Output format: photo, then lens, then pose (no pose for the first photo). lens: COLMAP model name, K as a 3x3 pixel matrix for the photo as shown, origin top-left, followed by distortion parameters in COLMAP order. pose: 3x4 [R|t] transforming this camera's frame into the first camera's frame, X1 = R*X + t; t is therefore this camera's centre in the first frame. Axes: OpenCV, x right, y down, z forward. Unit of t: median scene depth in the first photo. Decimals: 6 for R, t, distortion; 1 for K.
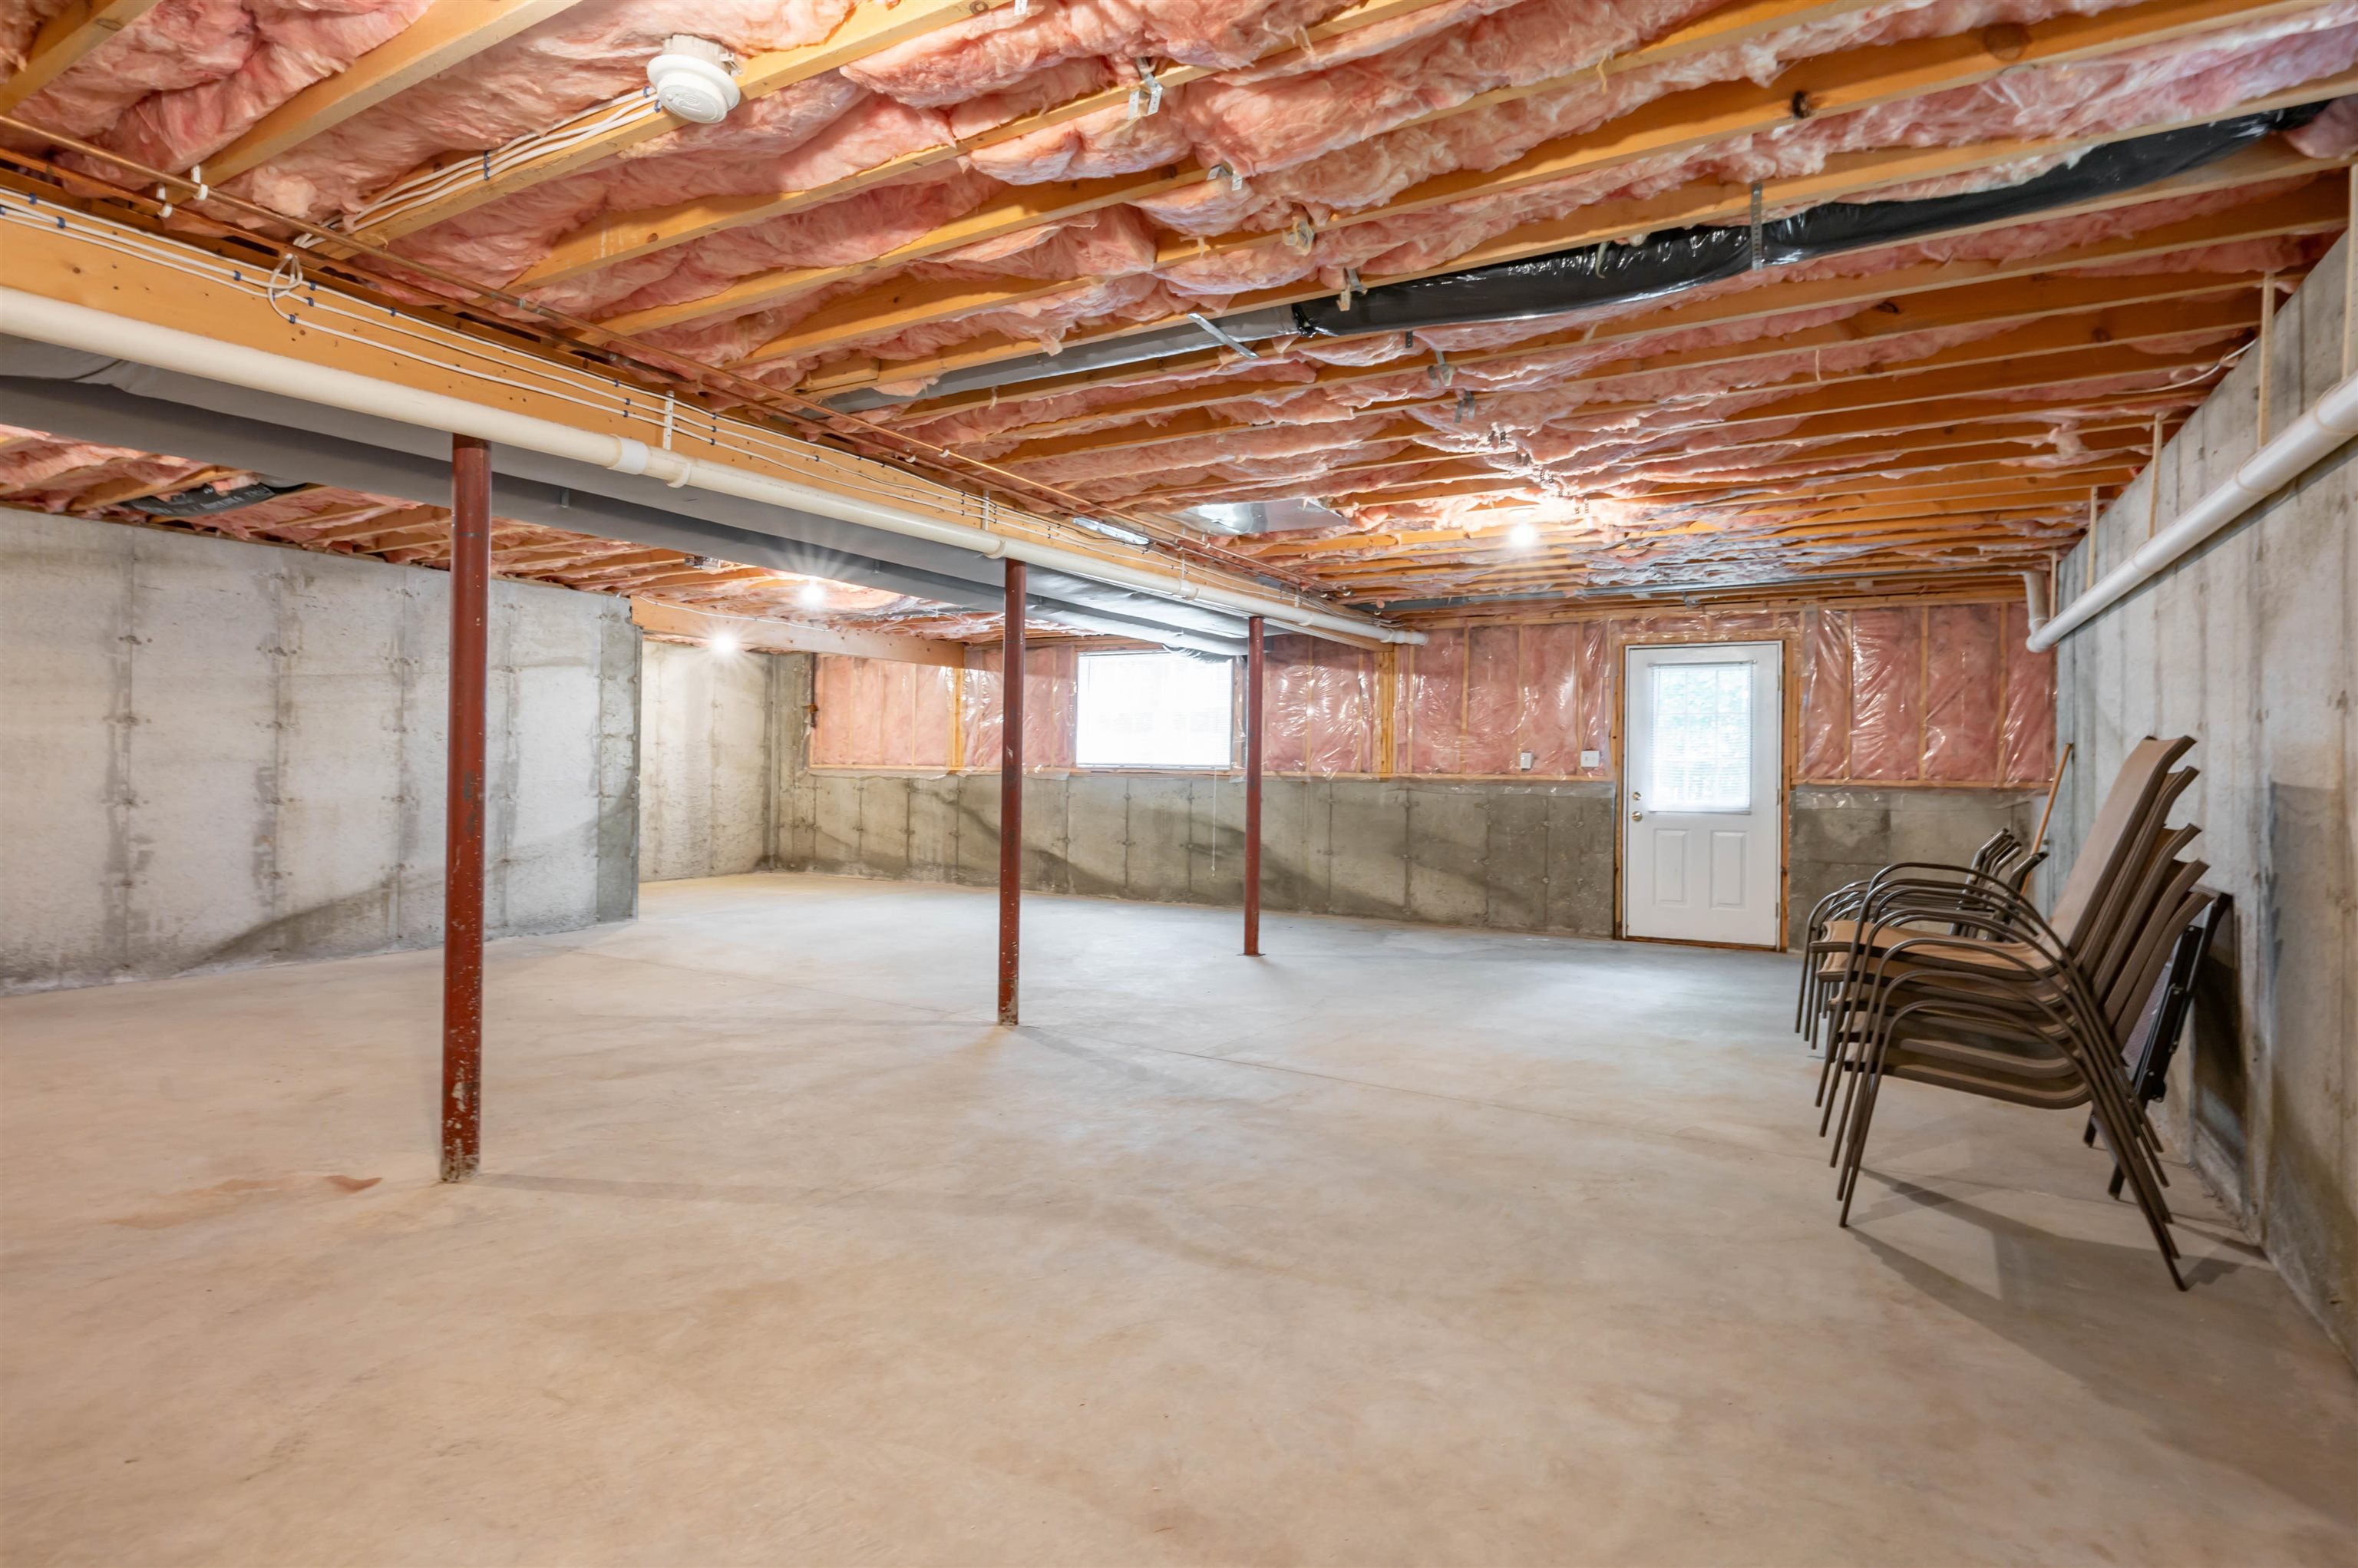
lens RADIAL K [[1155.3, 0, 1179.0], [0, 1155.3, 784.0], [0, 0, 1]] dist [0.002672, 0.001700]
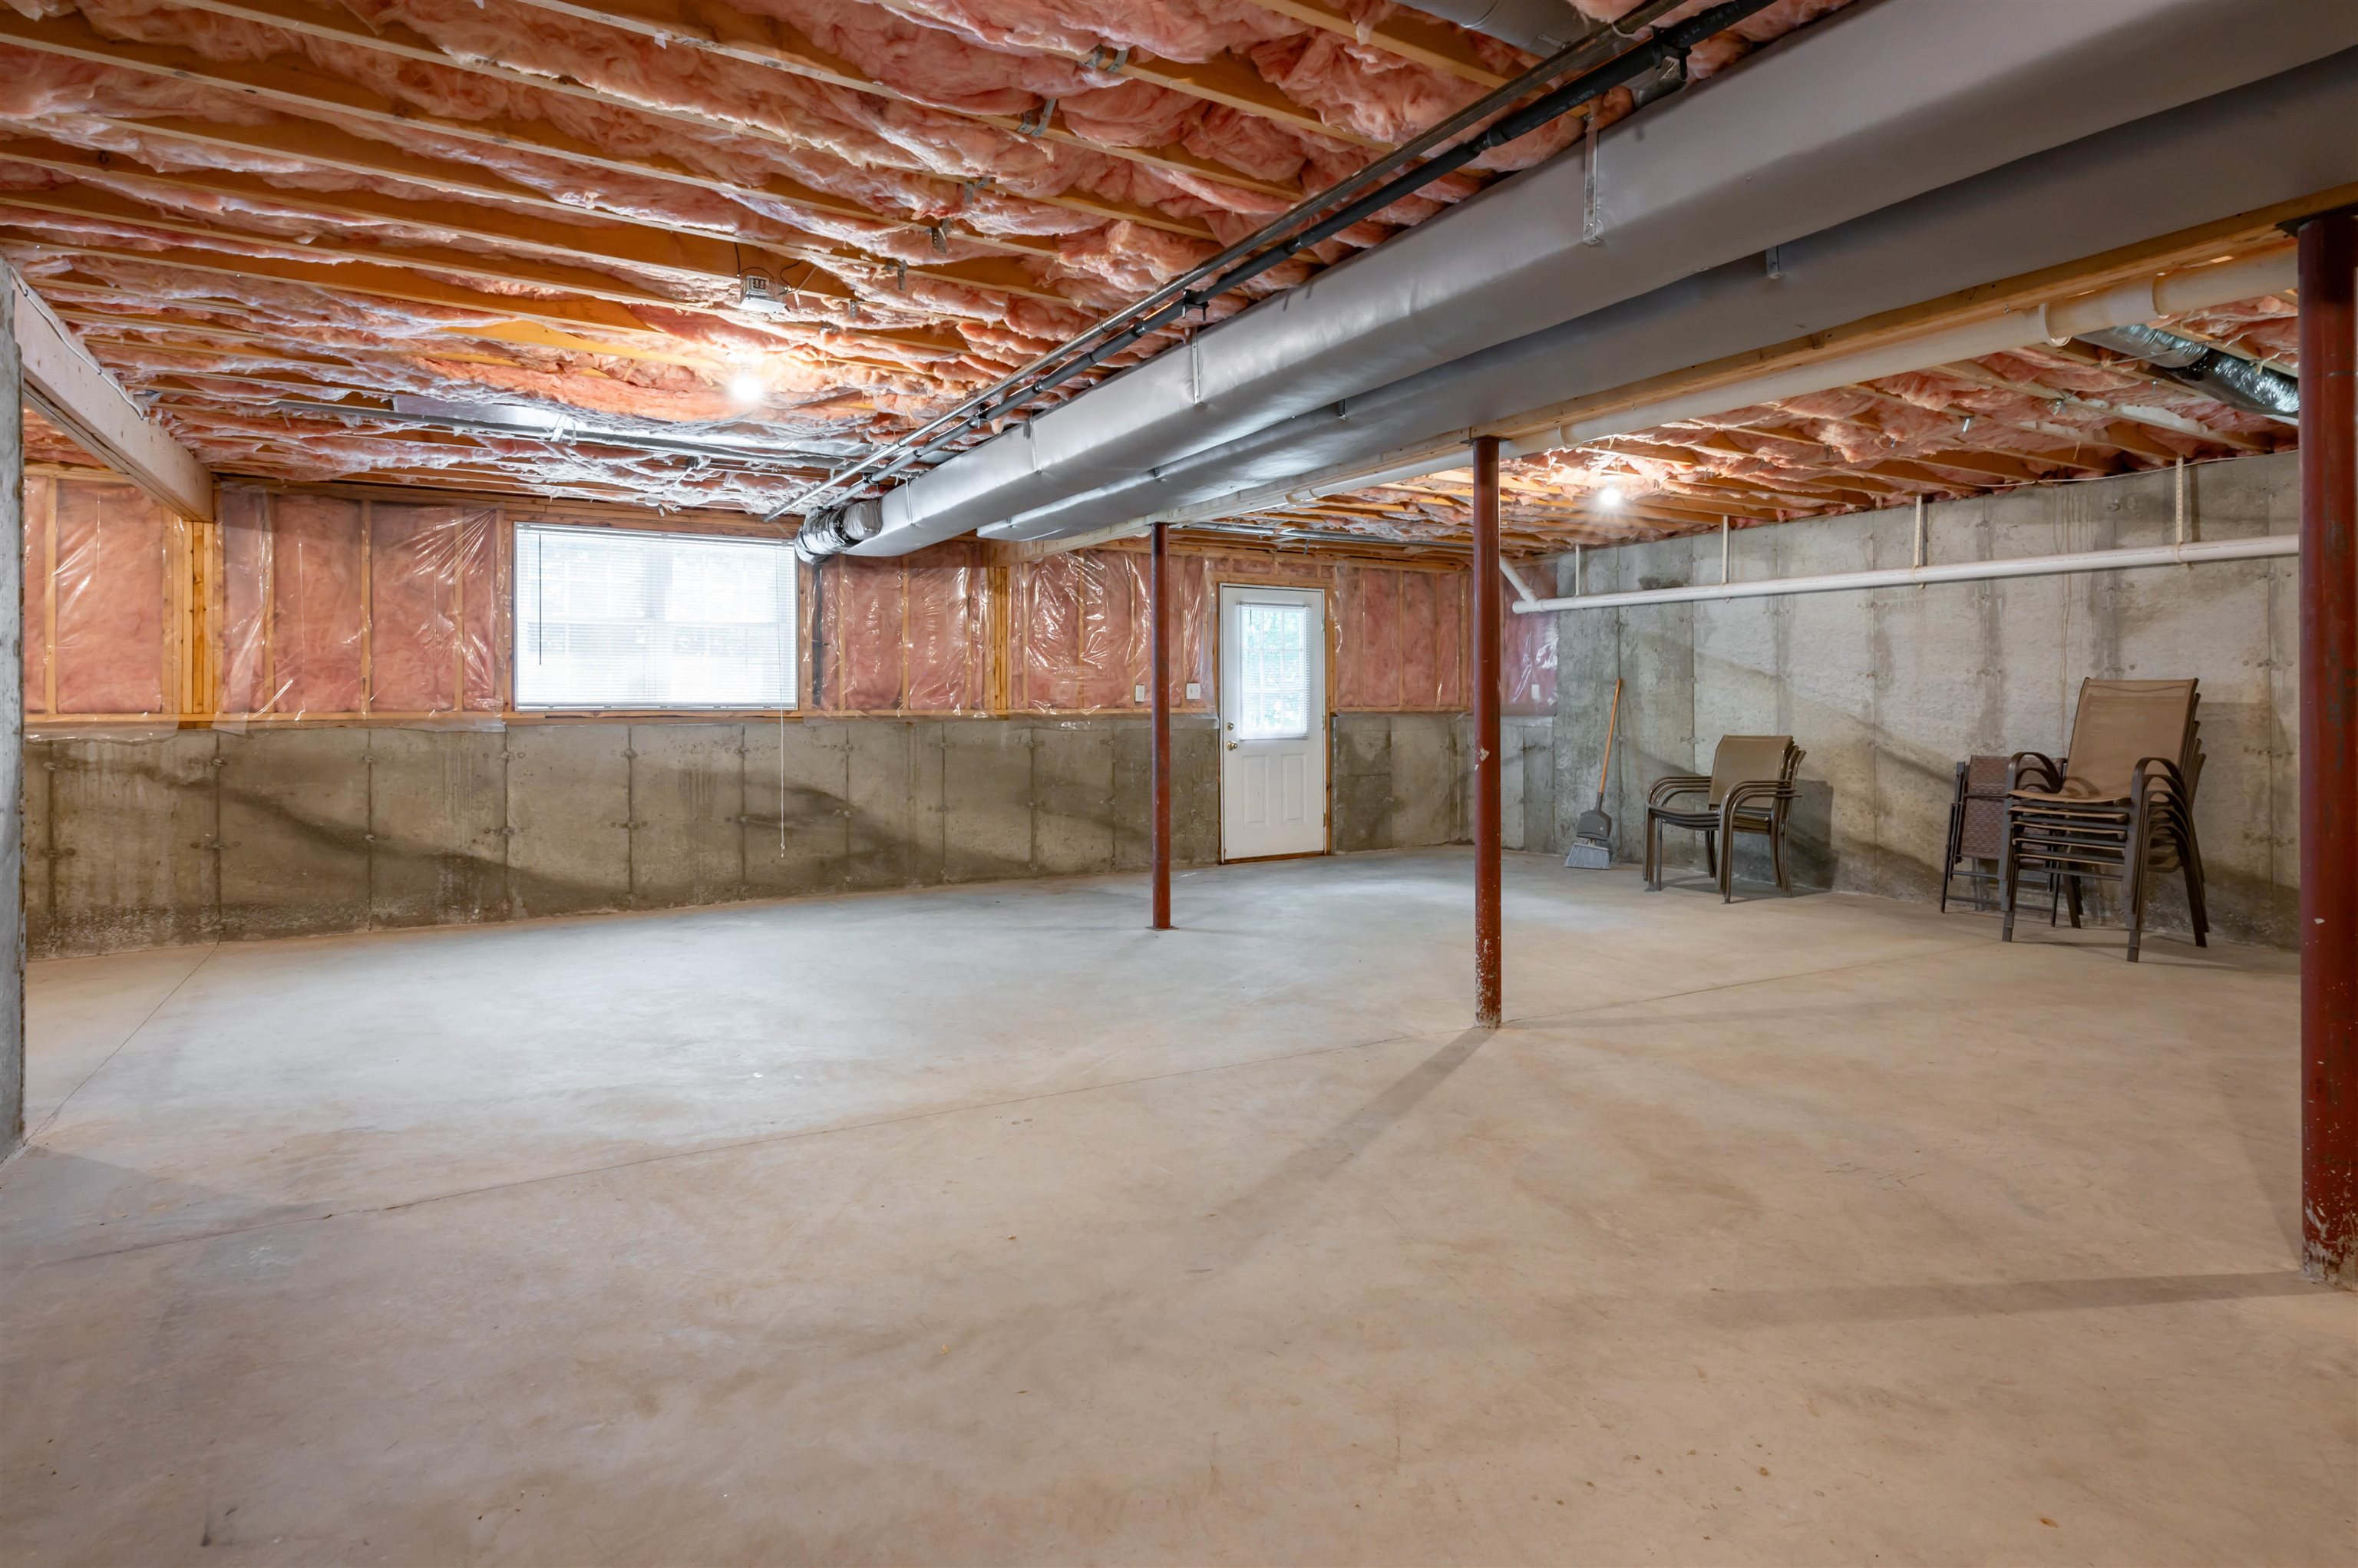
lens RADIAL K [[1263.1, 0, 1178.1], [0, 1263.1, 720.1], [0, 0, 1]] dist [-0.000332, 0.000413]
pose [[0.500448, -0.025451, 0.865392, -0.570611], [0.024473, 0.999584, 0.015245, -0.012793], [-0.865421, 0.013549, 0.500863, 0.422472]]
